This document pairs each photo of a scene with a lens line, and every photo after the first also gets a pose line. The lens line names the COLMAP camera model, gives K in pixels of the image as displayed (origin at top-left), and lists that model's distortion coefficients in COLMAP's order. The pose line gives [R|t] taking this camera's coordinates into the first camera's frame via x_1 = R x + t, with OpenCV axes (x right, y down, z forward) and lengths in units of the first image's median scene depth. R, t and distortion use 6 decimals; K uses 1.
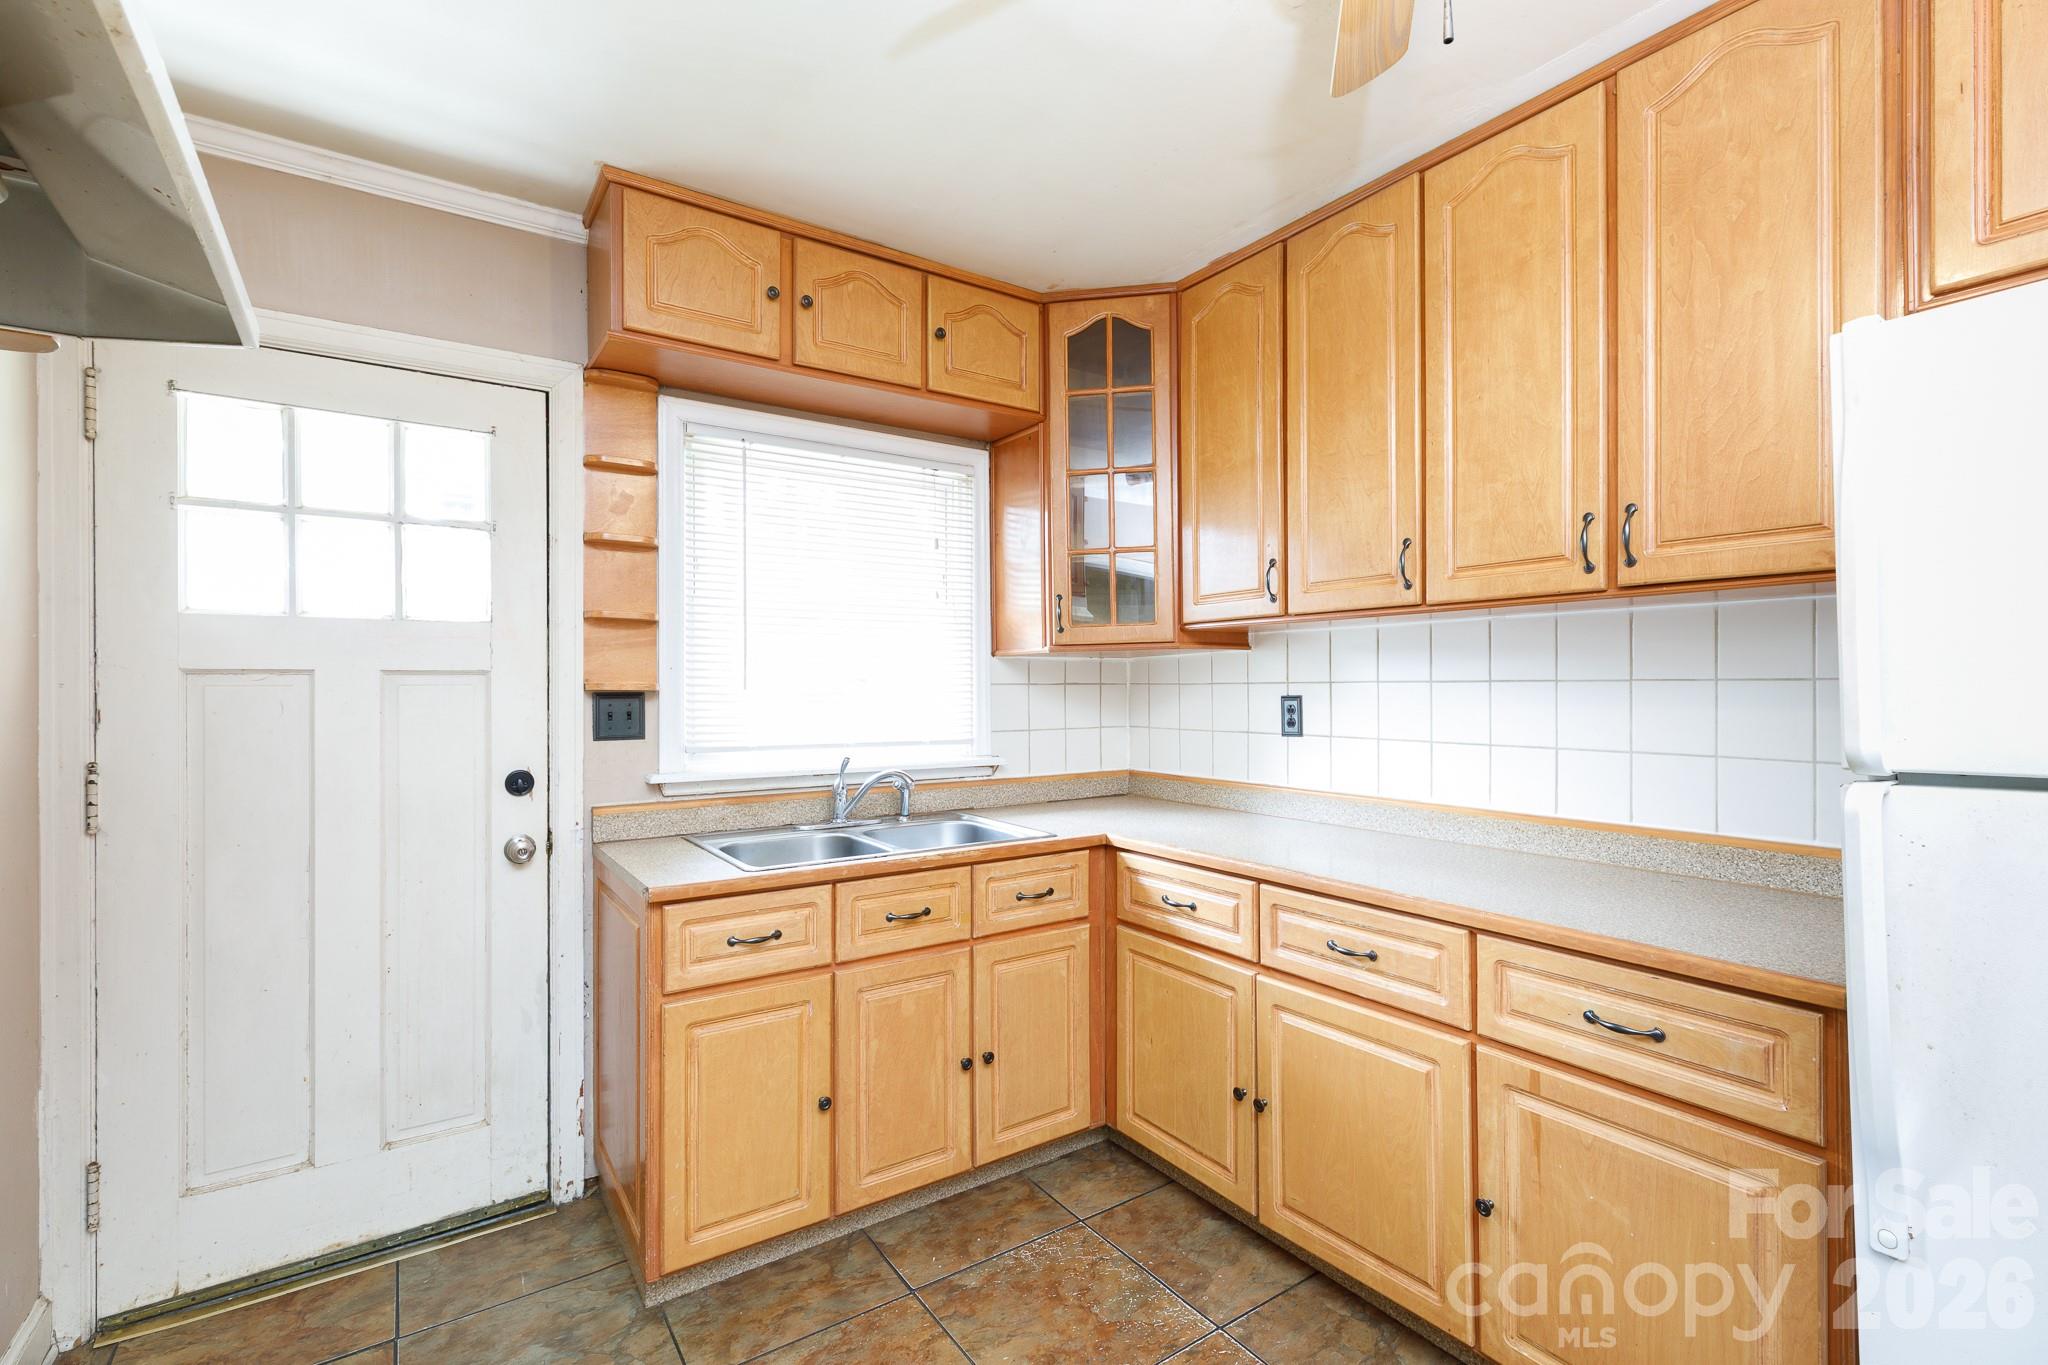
lens RADIAL K [[935.3, 0, 1018.6], [0, 935.3, 692.4], [0, 0, 1]] dist [0.002494, 0.001250]
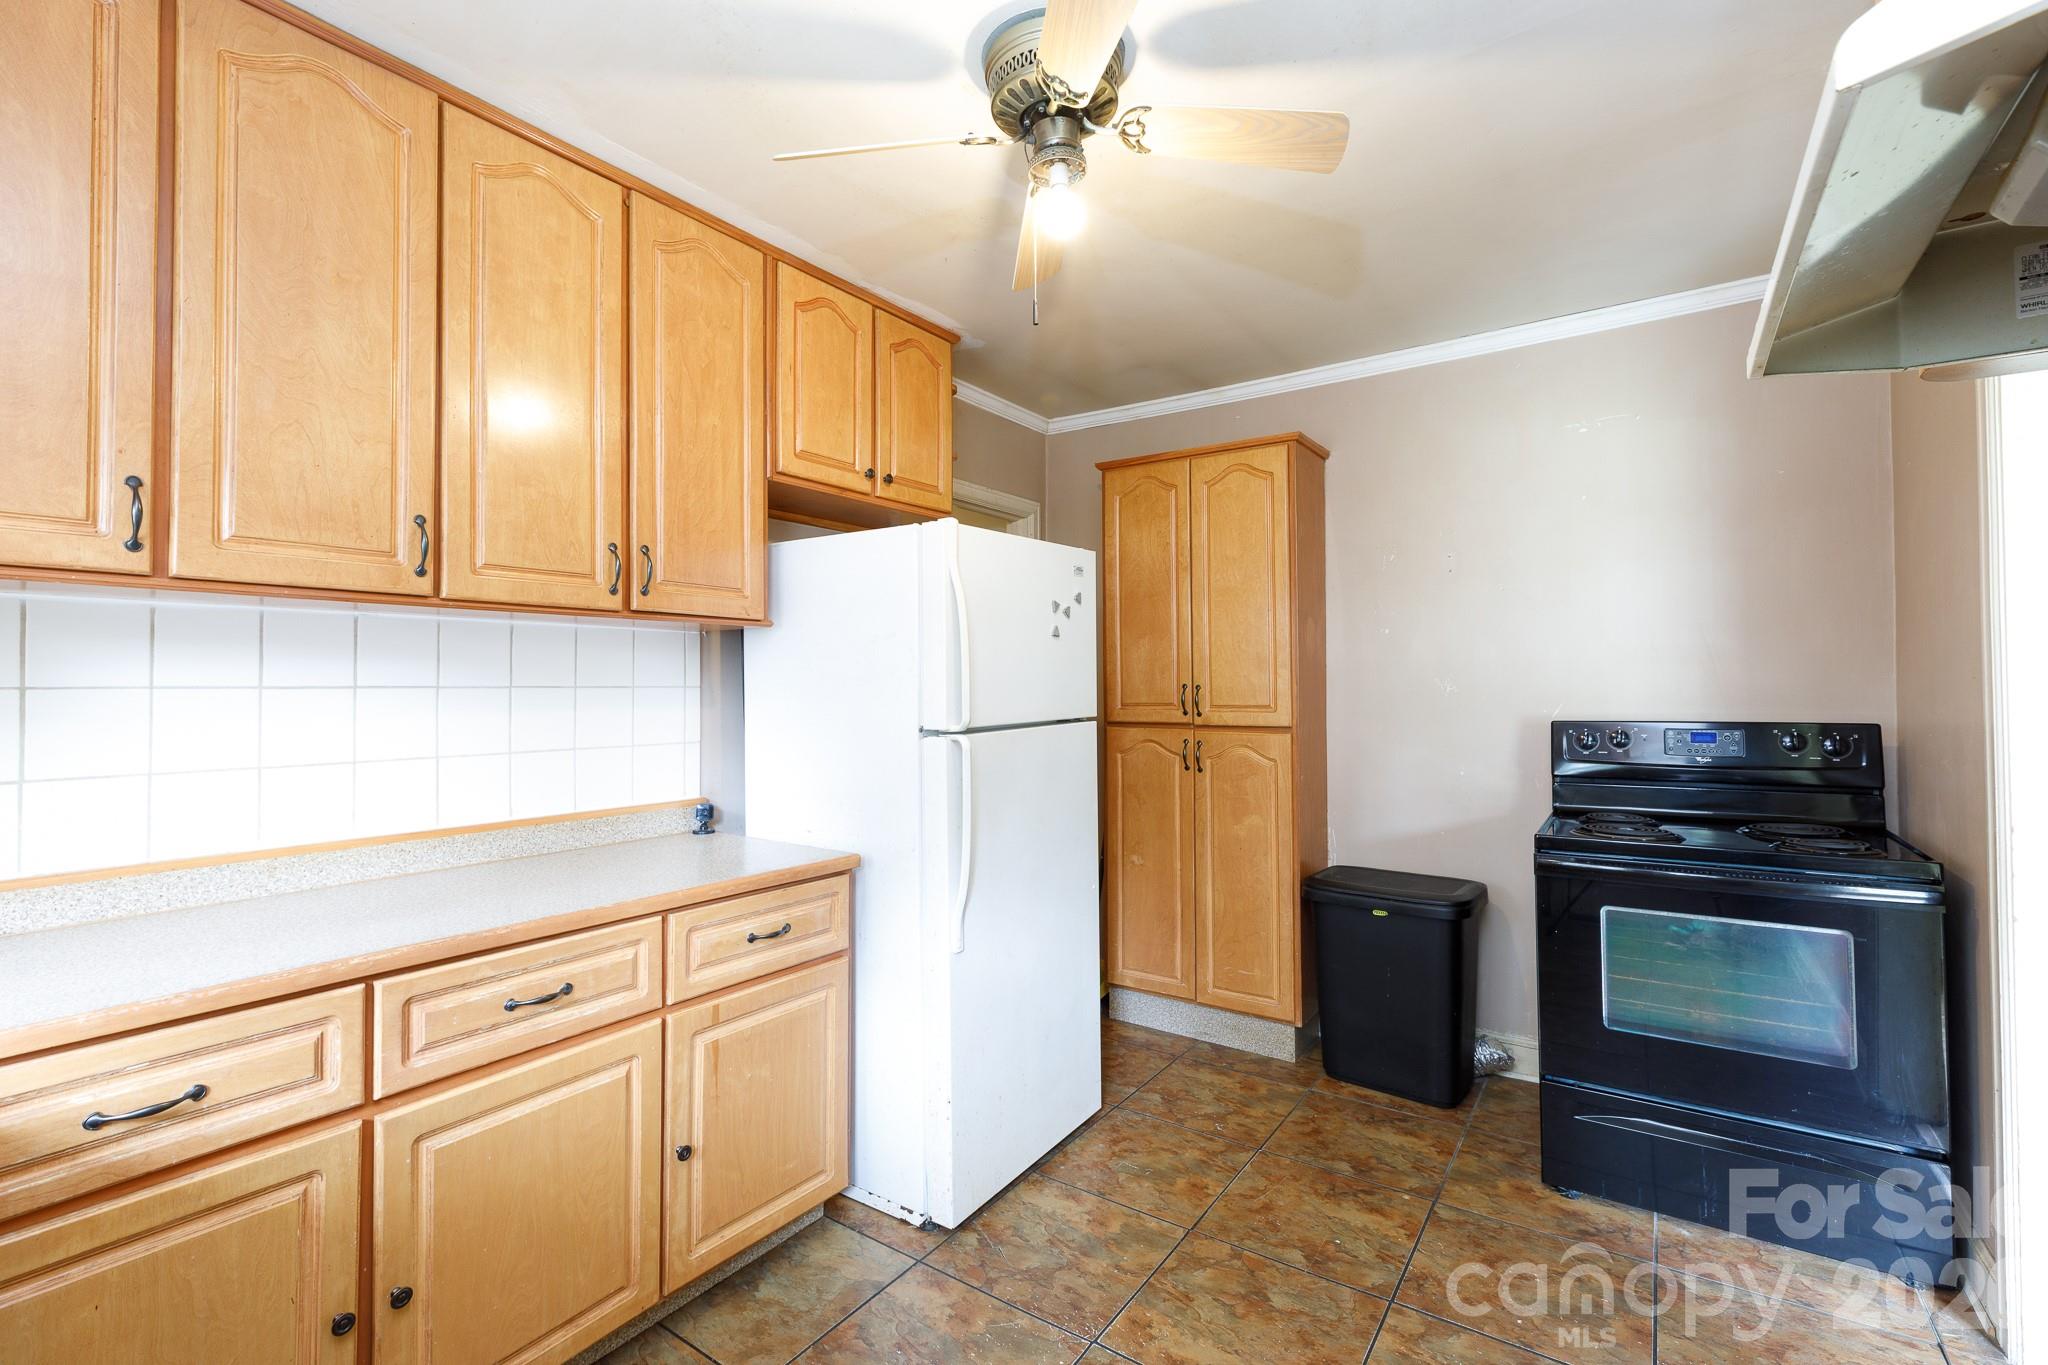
lens RADIAL K [[904.4, 0, 1024.0], [0, 904.4, 682.5], [0, 0, 1]] dist [0.000513, 0.000170]
pose [[-0.363604, 0.010623, 0.931493, -0.558854], [0.012461, 0.999901, -0.006539, -0.003955], [-0.931470, 0.009230, -0.363700, 0.837360]]
